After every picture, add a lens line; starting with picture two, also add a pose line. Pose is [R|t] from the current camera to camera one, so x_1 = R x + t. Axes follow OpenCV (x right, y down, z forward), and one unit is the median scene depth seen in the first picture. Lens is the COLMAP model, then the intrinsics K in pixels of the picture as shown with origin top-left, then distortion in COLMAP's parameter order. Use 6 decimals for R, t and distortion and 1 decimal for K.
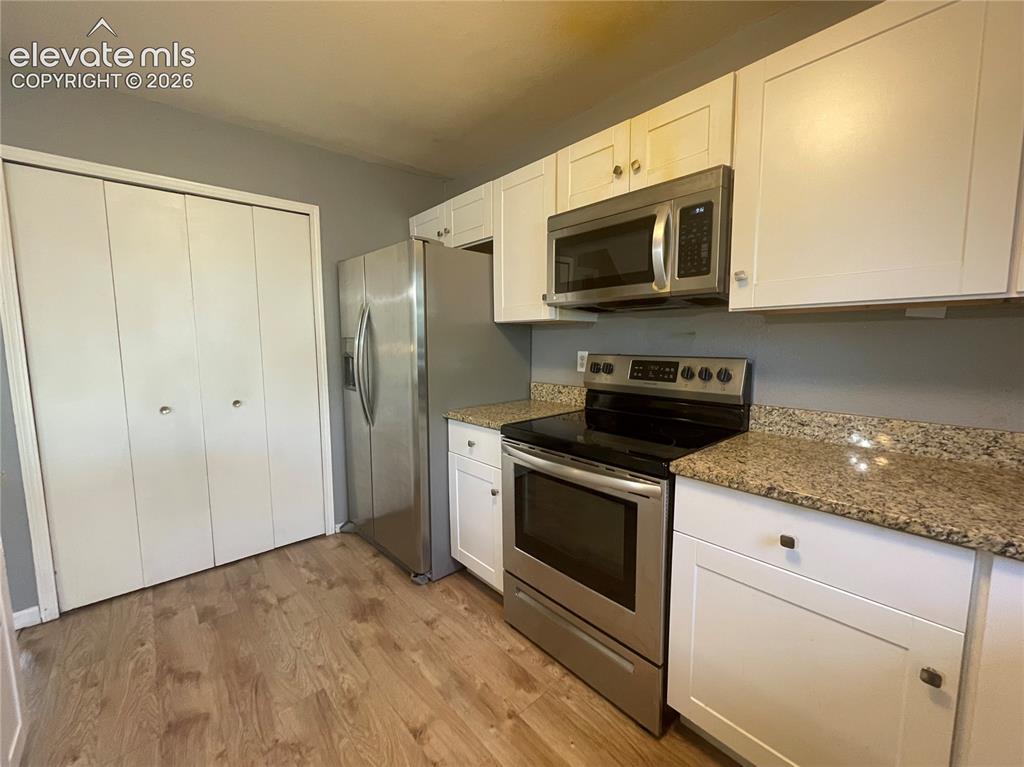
lens RADIAL K [[416.2, 0, 512.3], [0, 416.2, 382.3], [0, 0, 1]] dist [-0.004963, 0.000050]
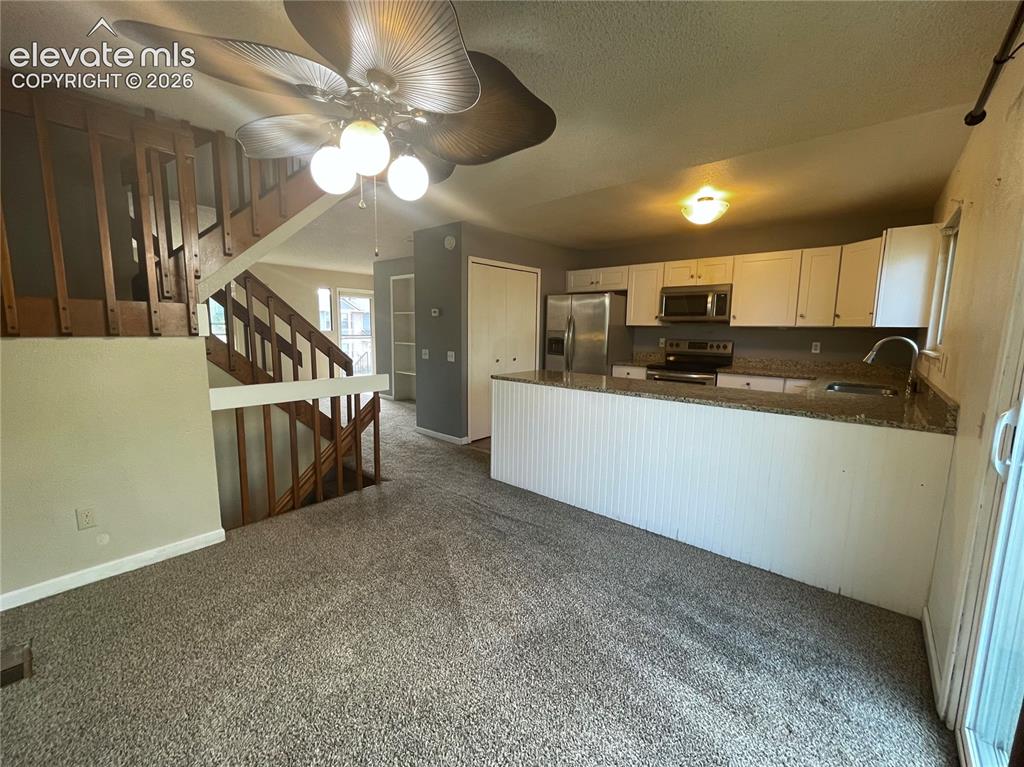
lens RADIAL K [[416.2, 0, 512.3], [0, 416.2, 382.3], [0, 0, 1]] dist [-0.004963, 0.000050]
pose [[0.991705, -0.000788, 0.128533, -1.208417], [-0.003062, 0.999553, 0.029756, 0.134394], [-0.128498, -0.029902, 0.991259, -1.542353]]
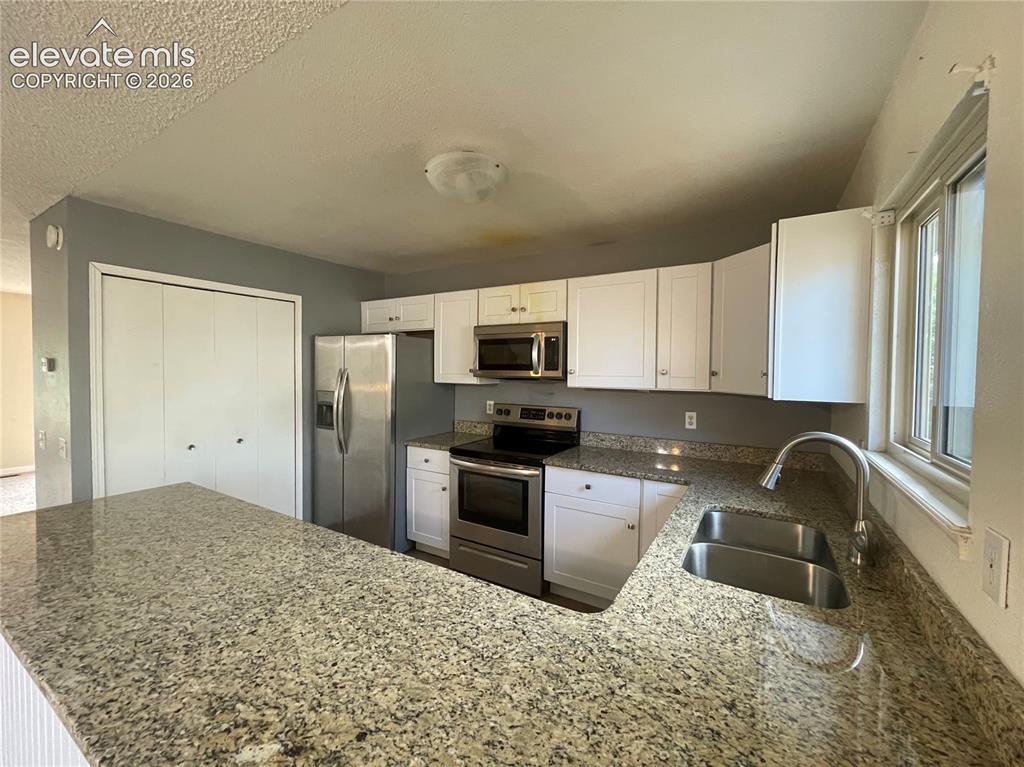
lens RADIAL K [[416.2, 0, 512.3], [0, 416.2, 382.3], [0, 0, 1]] dist [-0.004963, 0.000050]
pose [[0.955802, 0.005819, 0.293953, -0.272516], [0.015582, 0.997396, -0.070410, -0.038240], [-0.293597, 0.071879, 0.953223, -0.693373]]
